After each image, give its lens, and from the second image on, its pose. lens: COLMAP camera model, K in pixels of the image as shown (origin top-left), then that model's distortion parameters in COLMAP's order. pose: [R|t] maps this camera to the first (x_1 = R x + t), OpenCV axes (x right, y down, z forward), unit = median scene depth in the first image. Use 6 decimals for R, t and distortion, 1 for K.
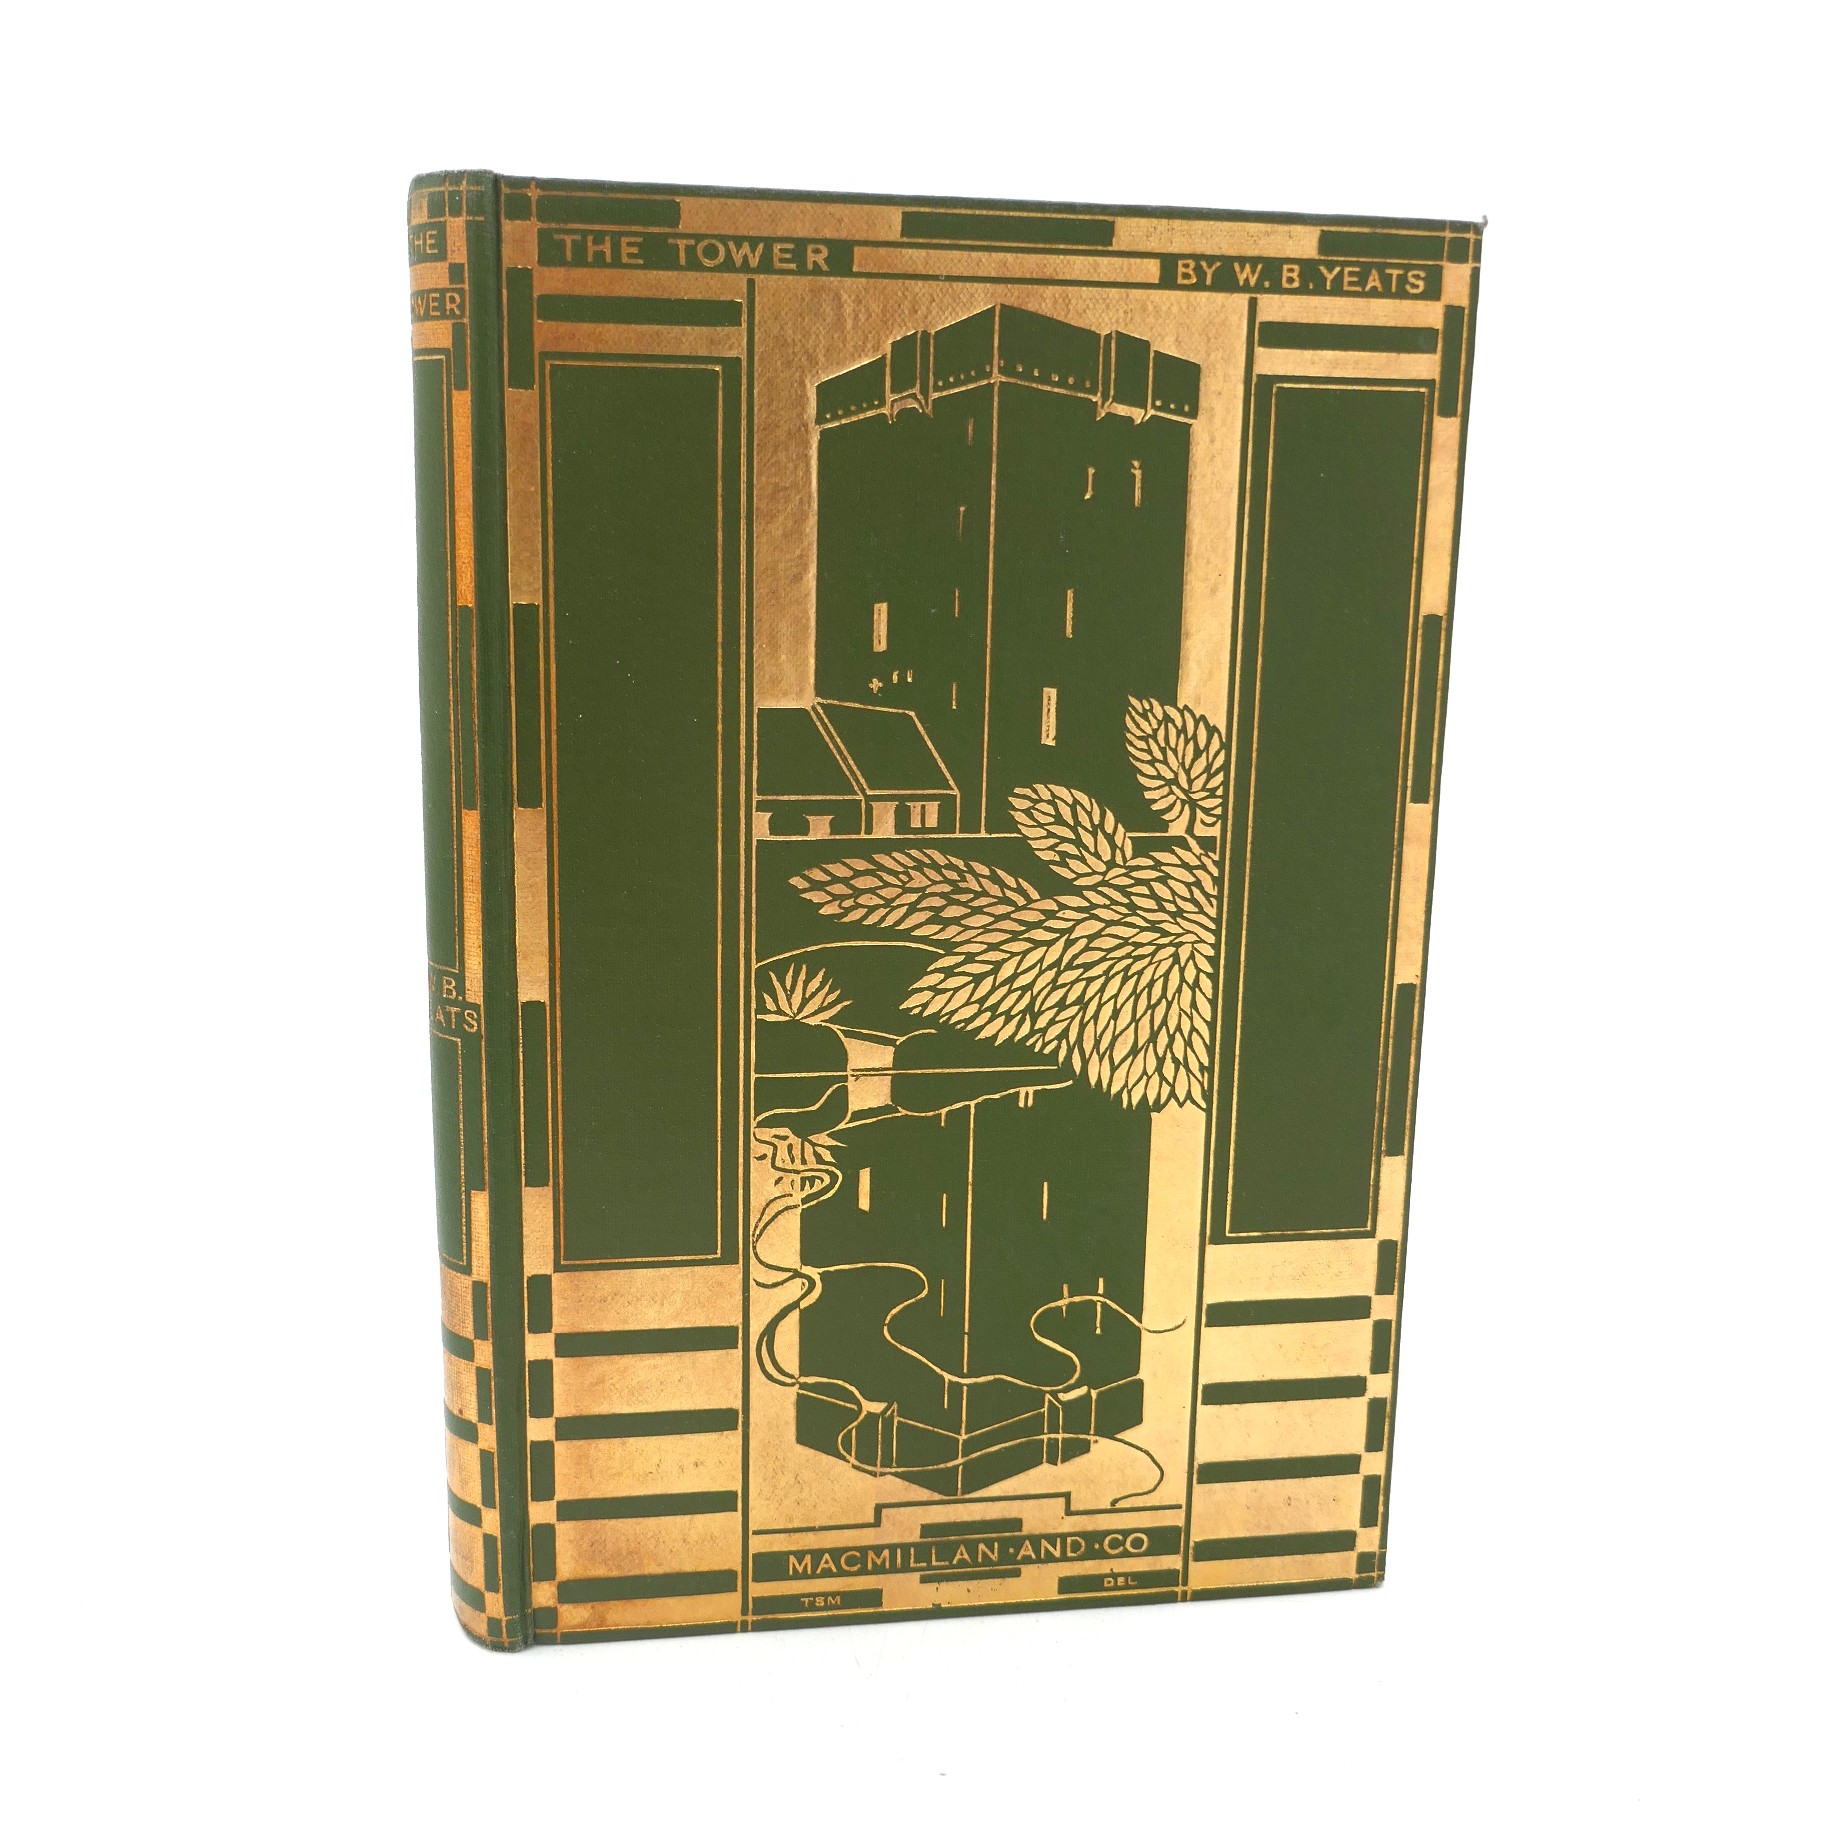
lens RADIAL K [[2307.3, 0, 912.7], [0, 2307.3, 909.3], [0, 0, 1]] dist [-0.018210, 0.000000]
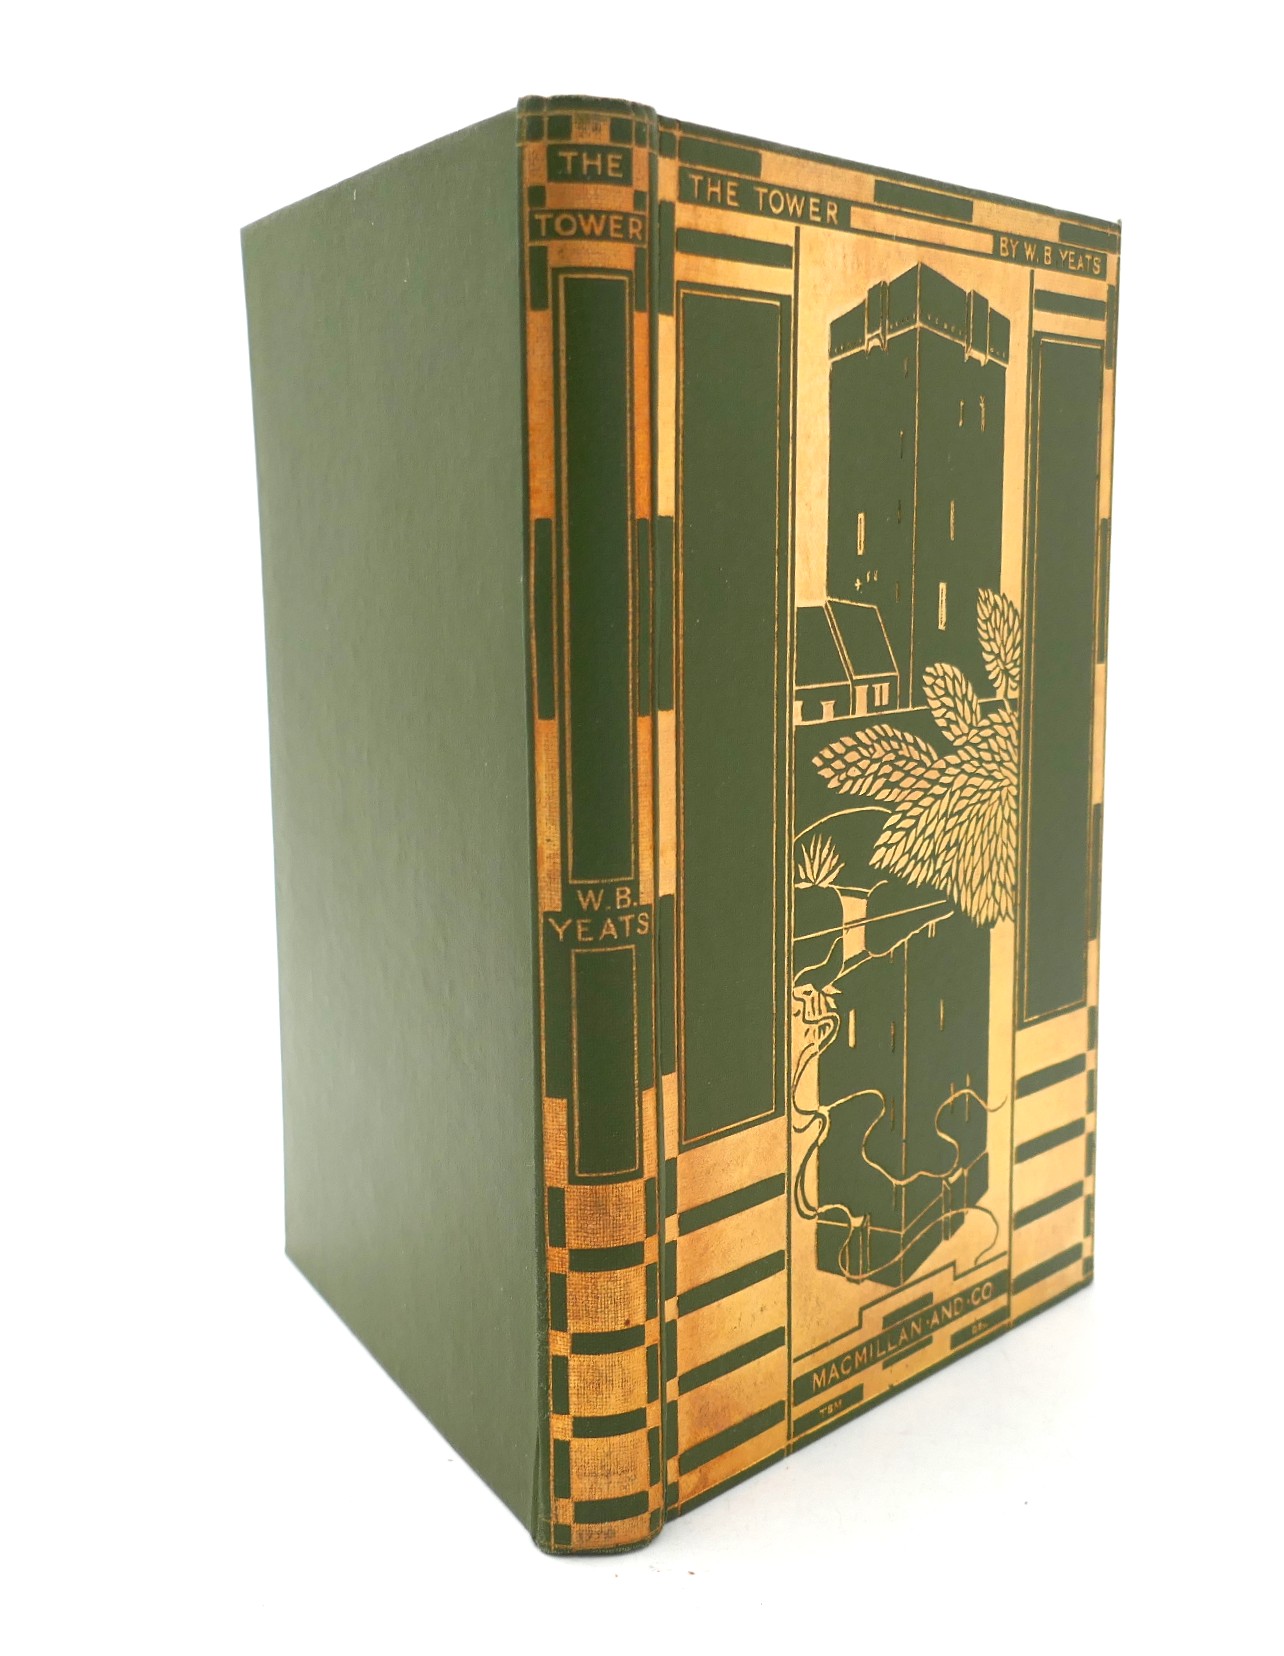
lens RADIAL K [[1962.5, 0, 642.2], [0, 1962.5, 832.1], [0, 0, 1]] dist [-0.020390, 0.000000]
pose [[0.798257, -0.126117, 0.588965, -0.675571], [0.161392, 0.986862, -0.007424, 0.015543], [-0.580291, 0.100981, 0.808124, 0.265067]]
